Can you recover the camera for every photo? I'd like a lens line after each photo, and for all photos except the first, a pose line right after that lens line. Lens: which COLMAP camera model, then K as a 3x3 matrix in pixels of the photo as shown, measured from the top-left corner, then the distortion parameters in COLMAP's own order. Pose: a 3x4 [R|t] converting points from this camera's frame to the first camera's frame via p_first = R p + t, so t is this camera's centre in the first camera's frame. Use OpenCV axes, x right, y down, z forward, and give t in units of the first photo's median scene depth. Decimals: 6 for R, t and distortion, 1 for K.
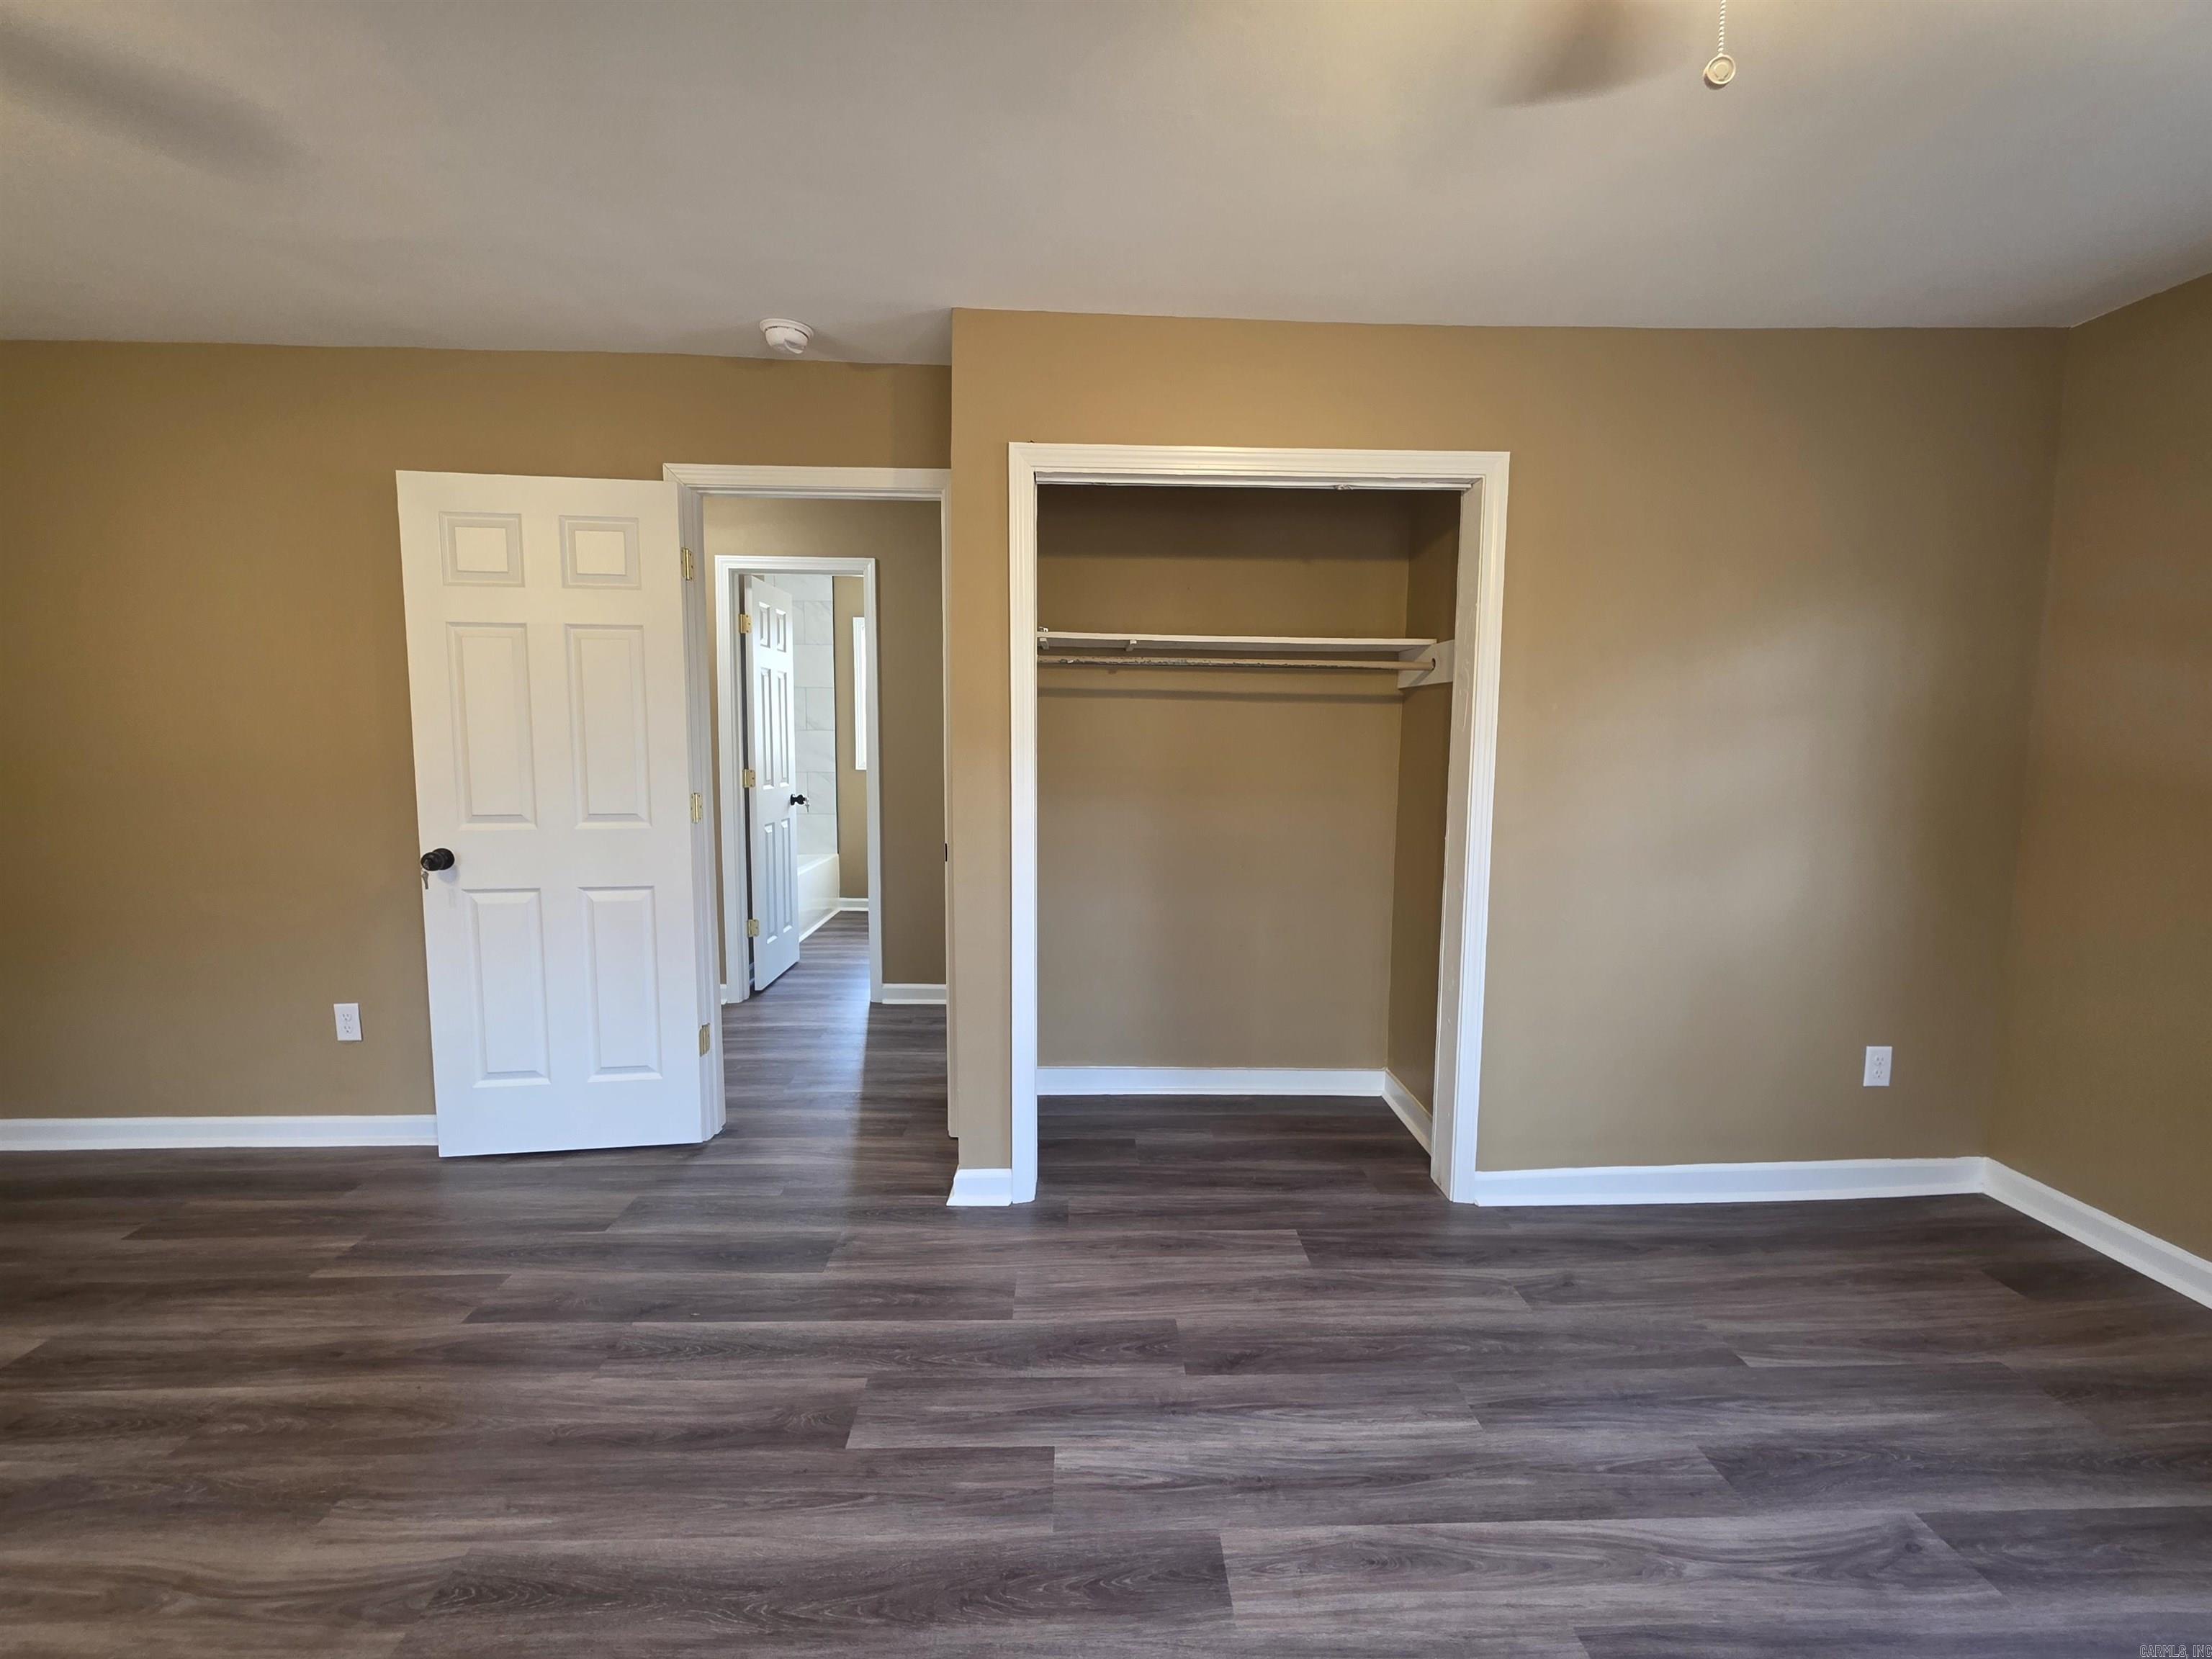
lens RADIAL K [[889.2, 0, 1112.8], [0, 889.2, 816.7], [0, 0, 1]] dist [0.003772, -0.000095]
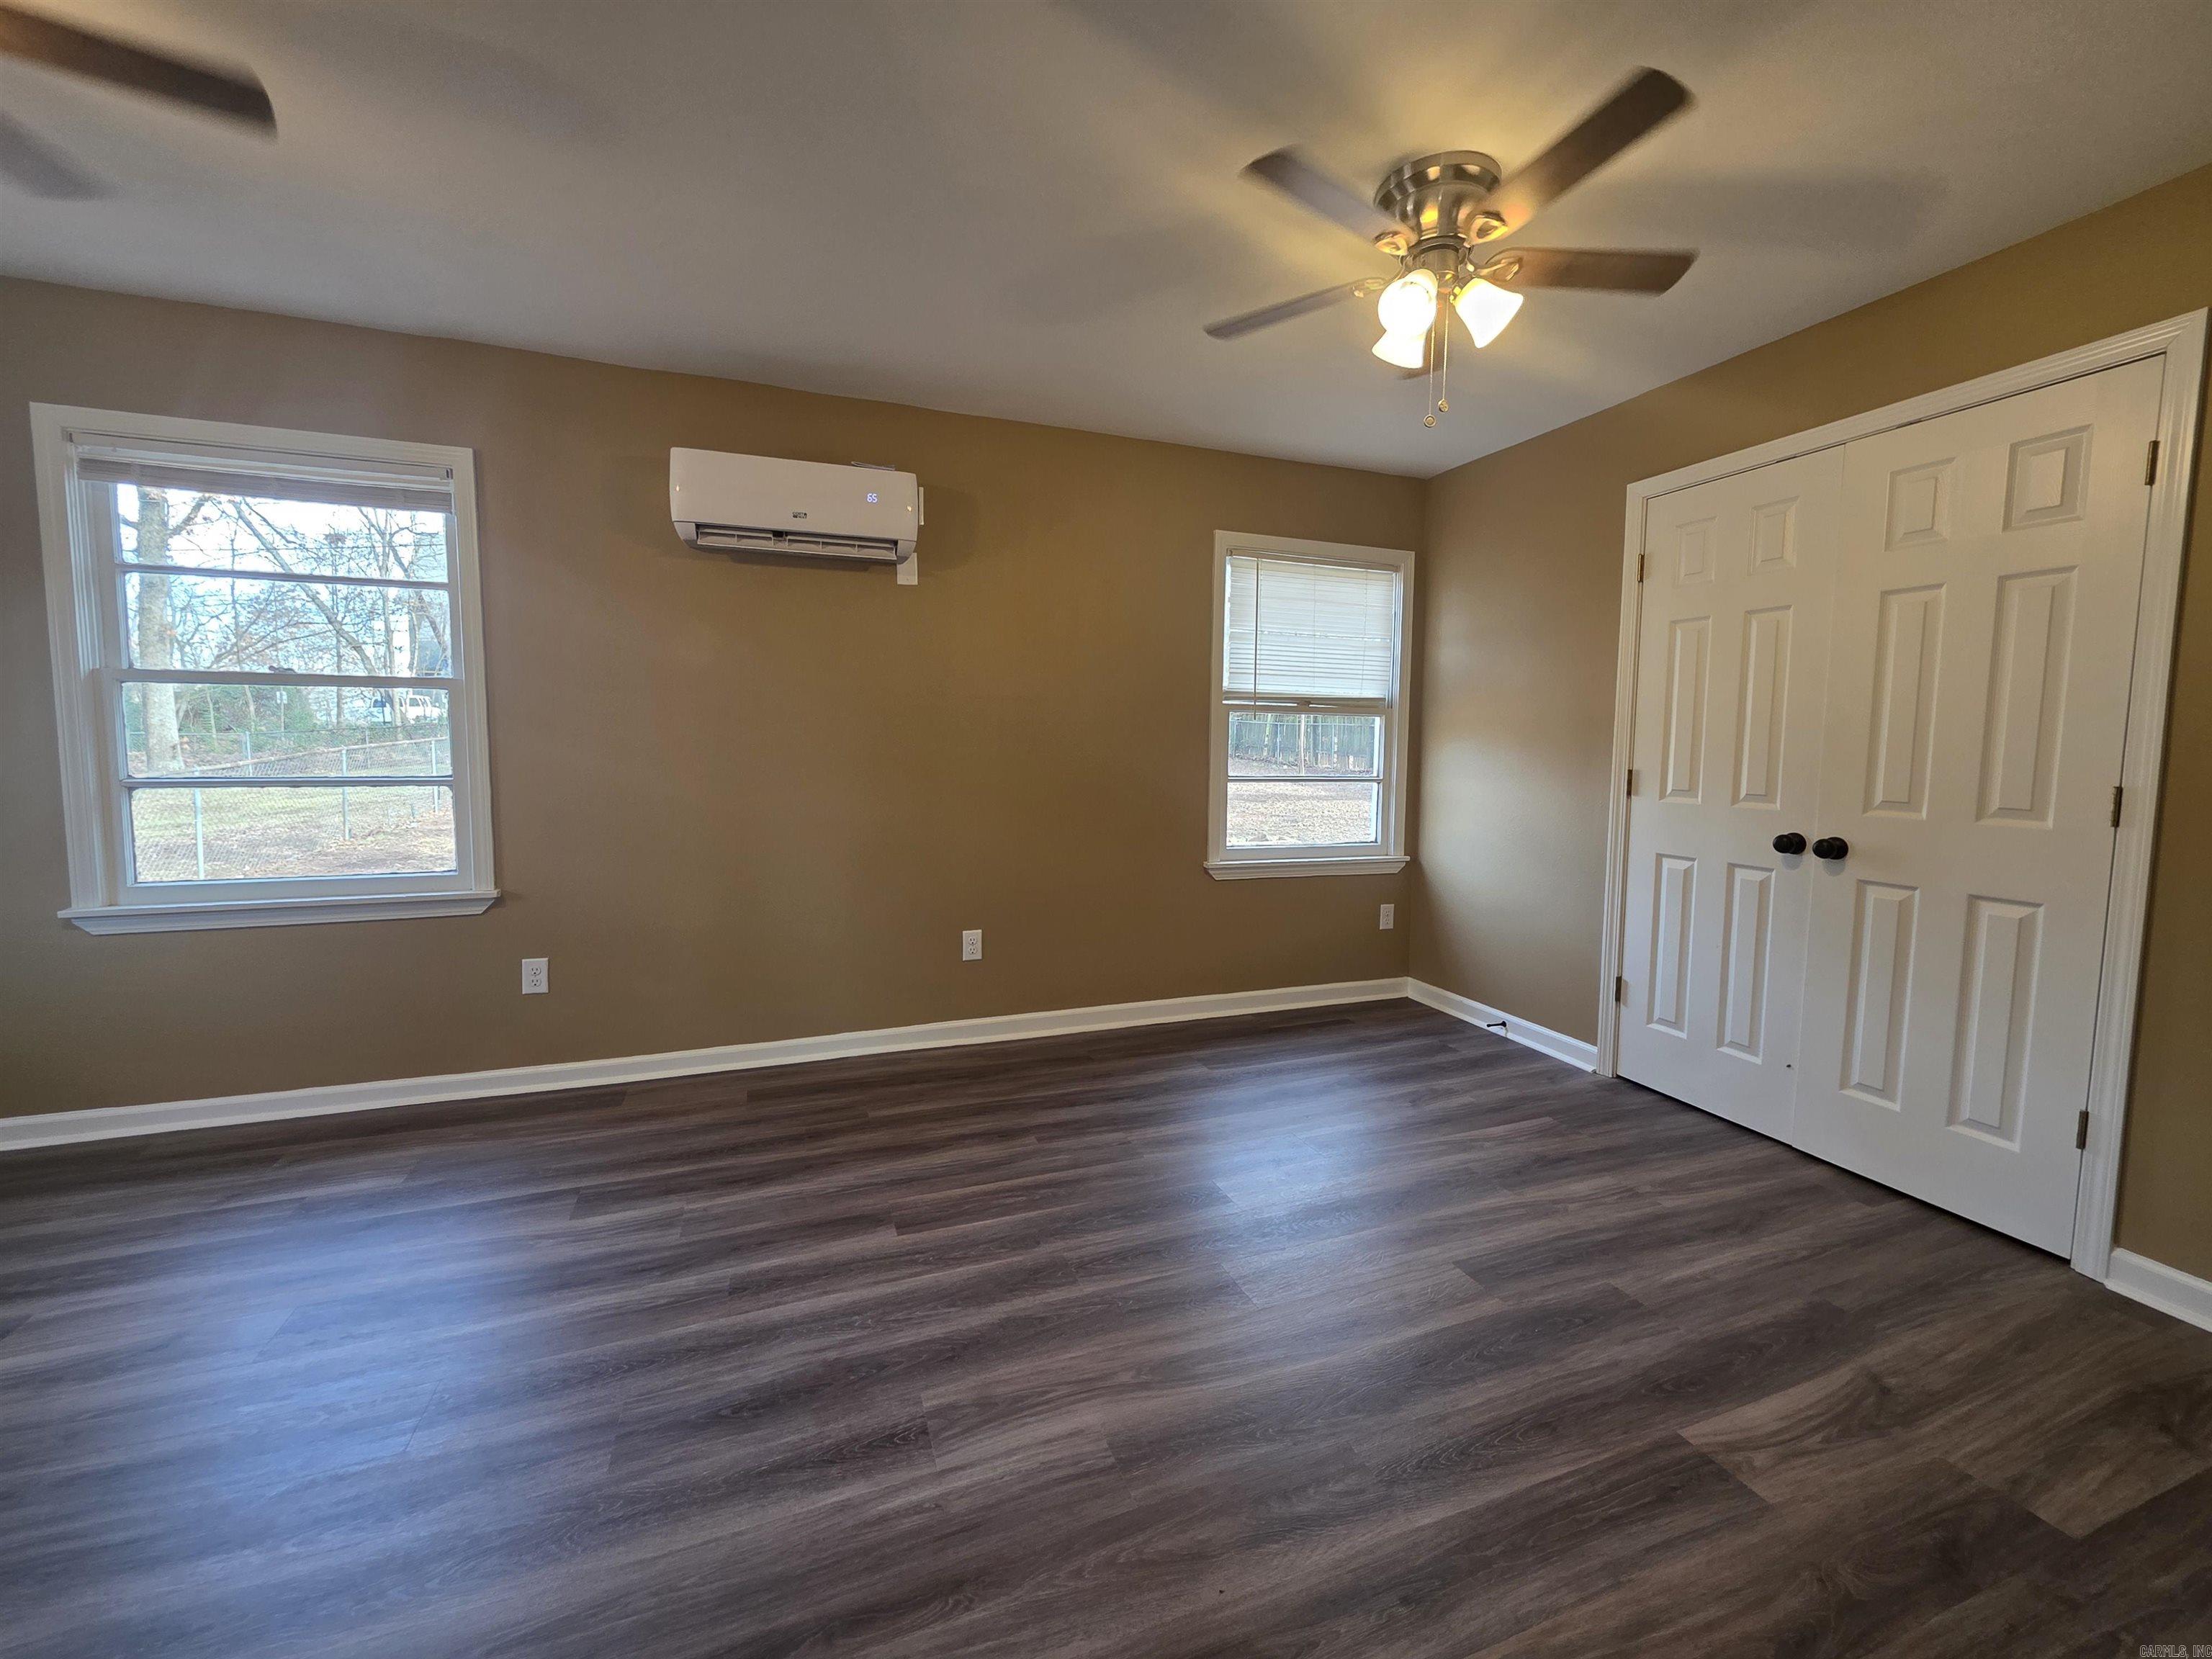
lens RADIAL K [[889.2, 0, 1107.2], [0, 889.2, 817.7], [0, 0, 1]] dist [0.003772, -0.000095]
pose [[-0.947994, 0.010882, -0.318102, -0.452020], [-0.047847, 0.983186, 0.176225, -0.077925], [0.314672, 0.182280, -0.931534, 1.444766]]
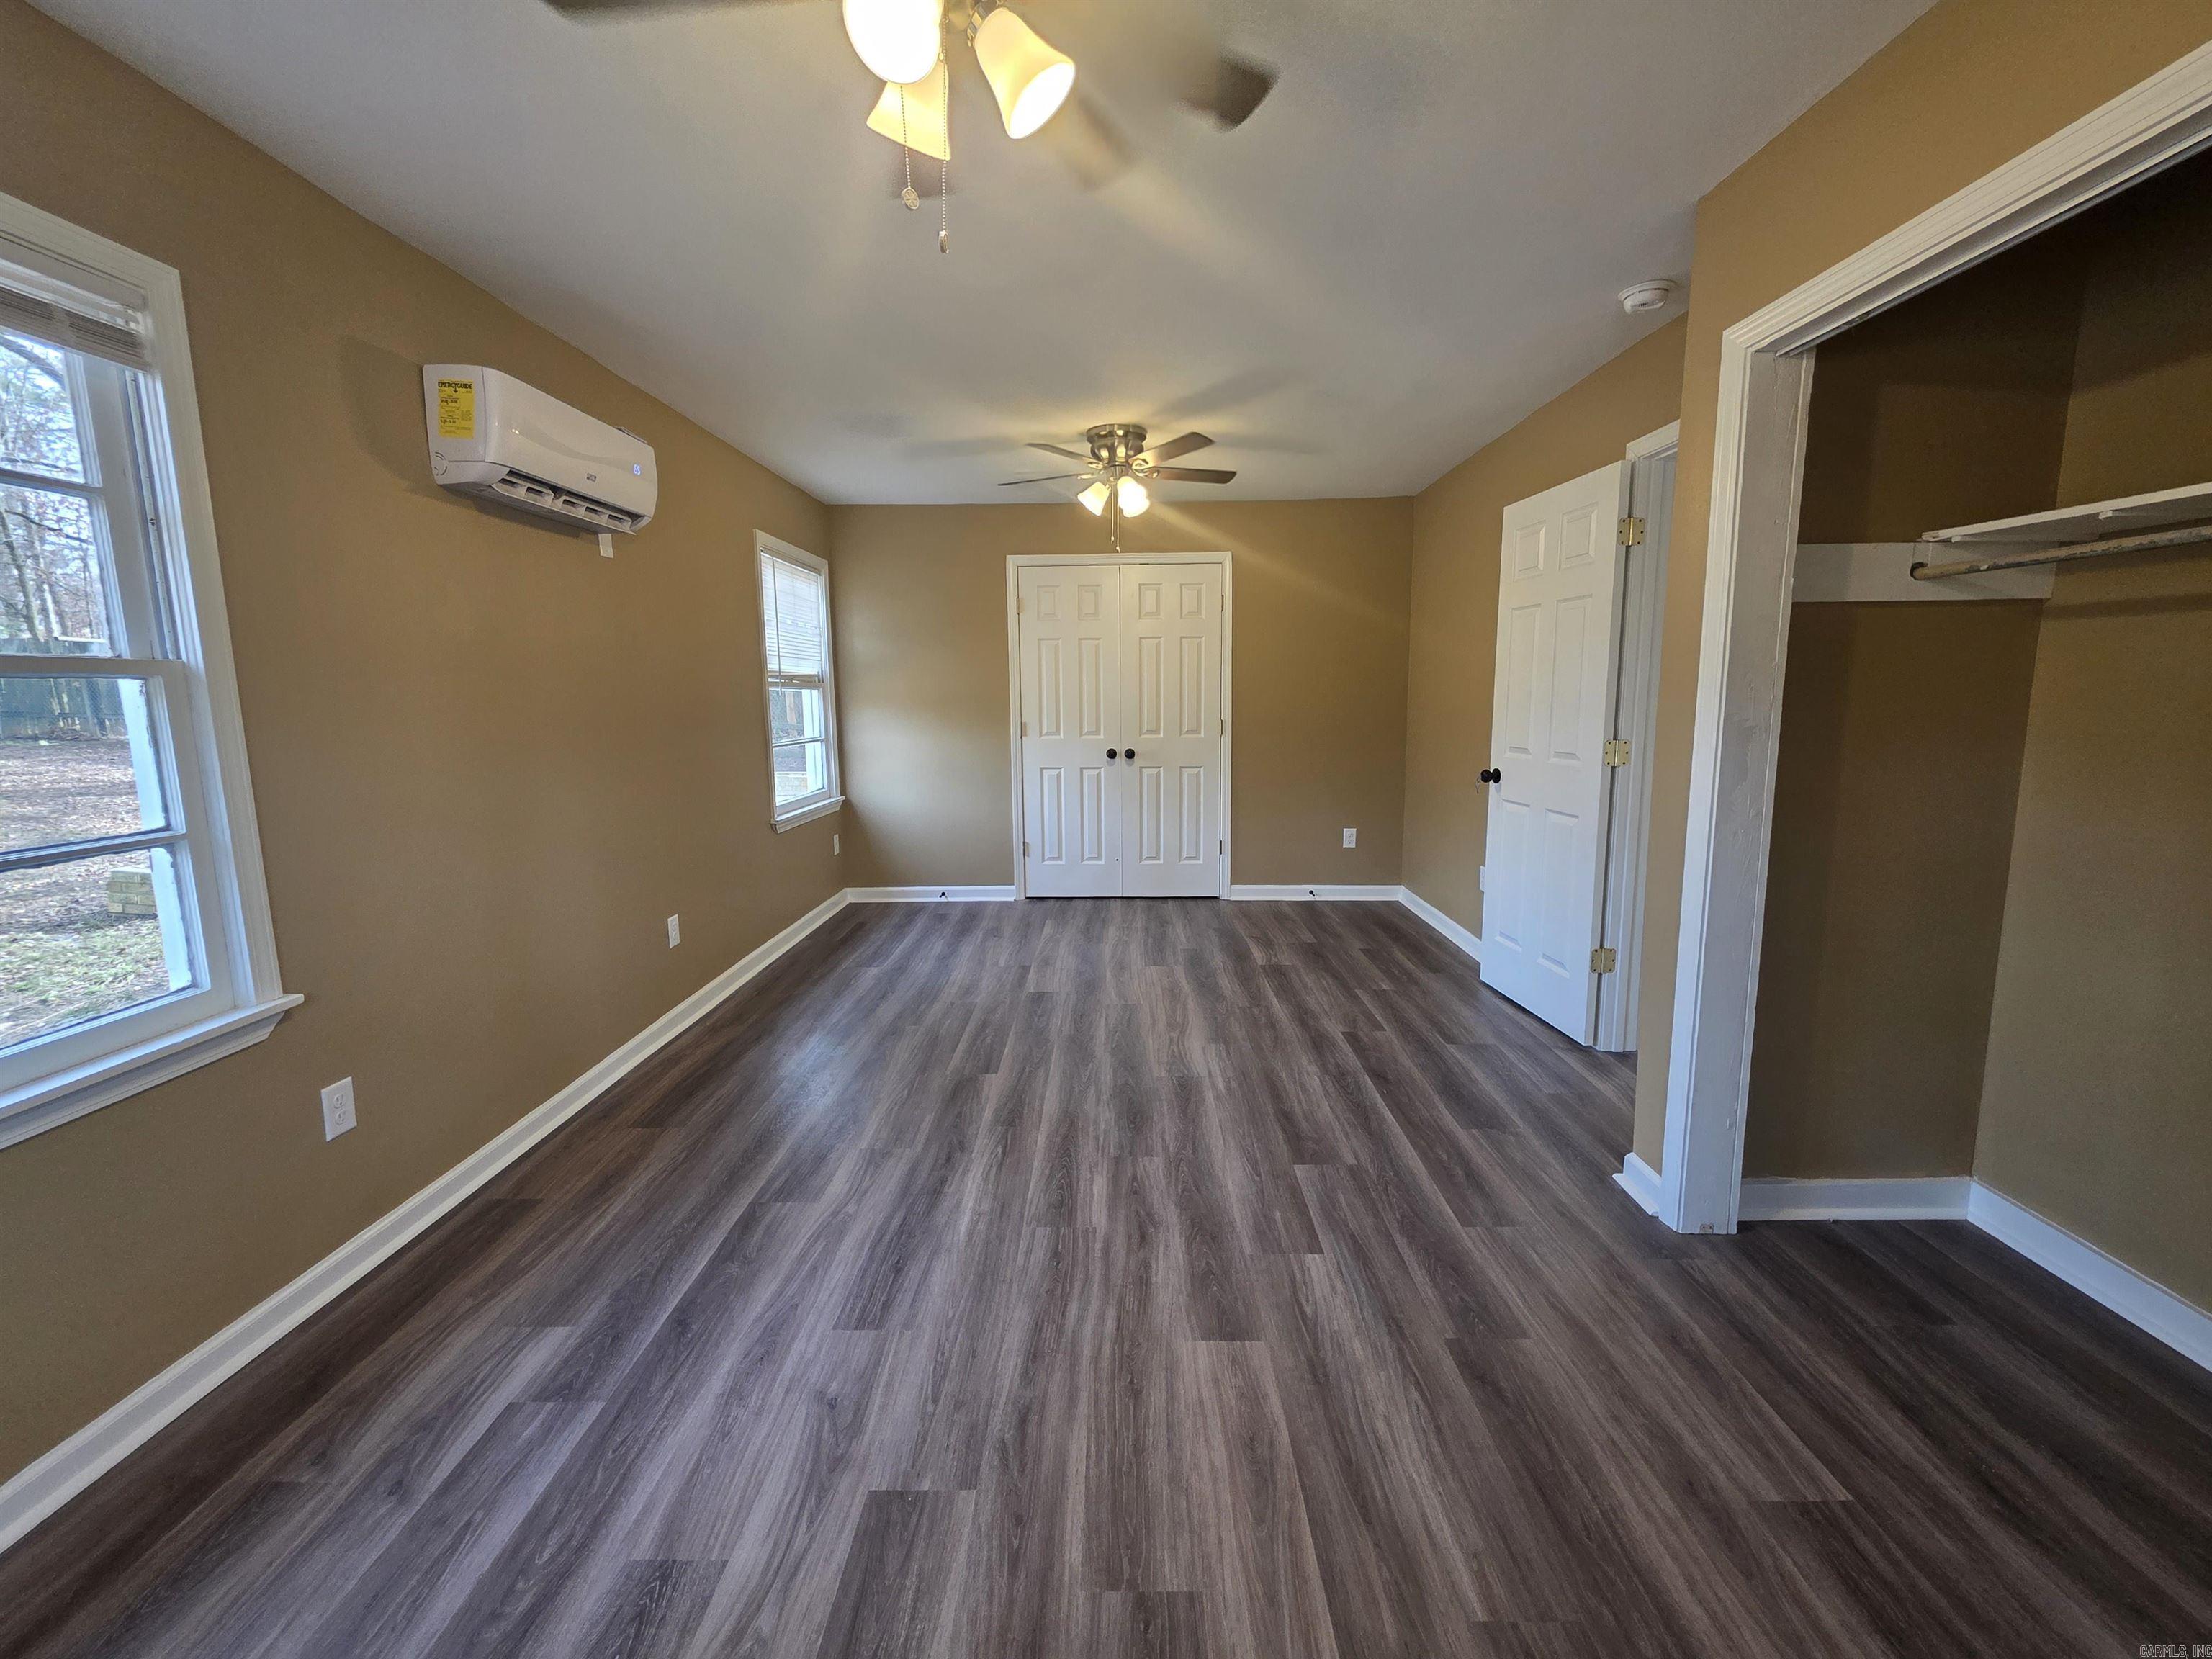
lens RADIAL K [[889.2, 0, 1119.3], [0, 889.2, 827.8], [0, 0, 1]] dist [0.003772, -0.000095]
pose [[-0.040655, 0.146859, -0.988322, 0.983131], [-0.088721, 0.984702, 0.149971, -0.043214], [0.995227, 0.093782, -0.027003, 0.616126]]
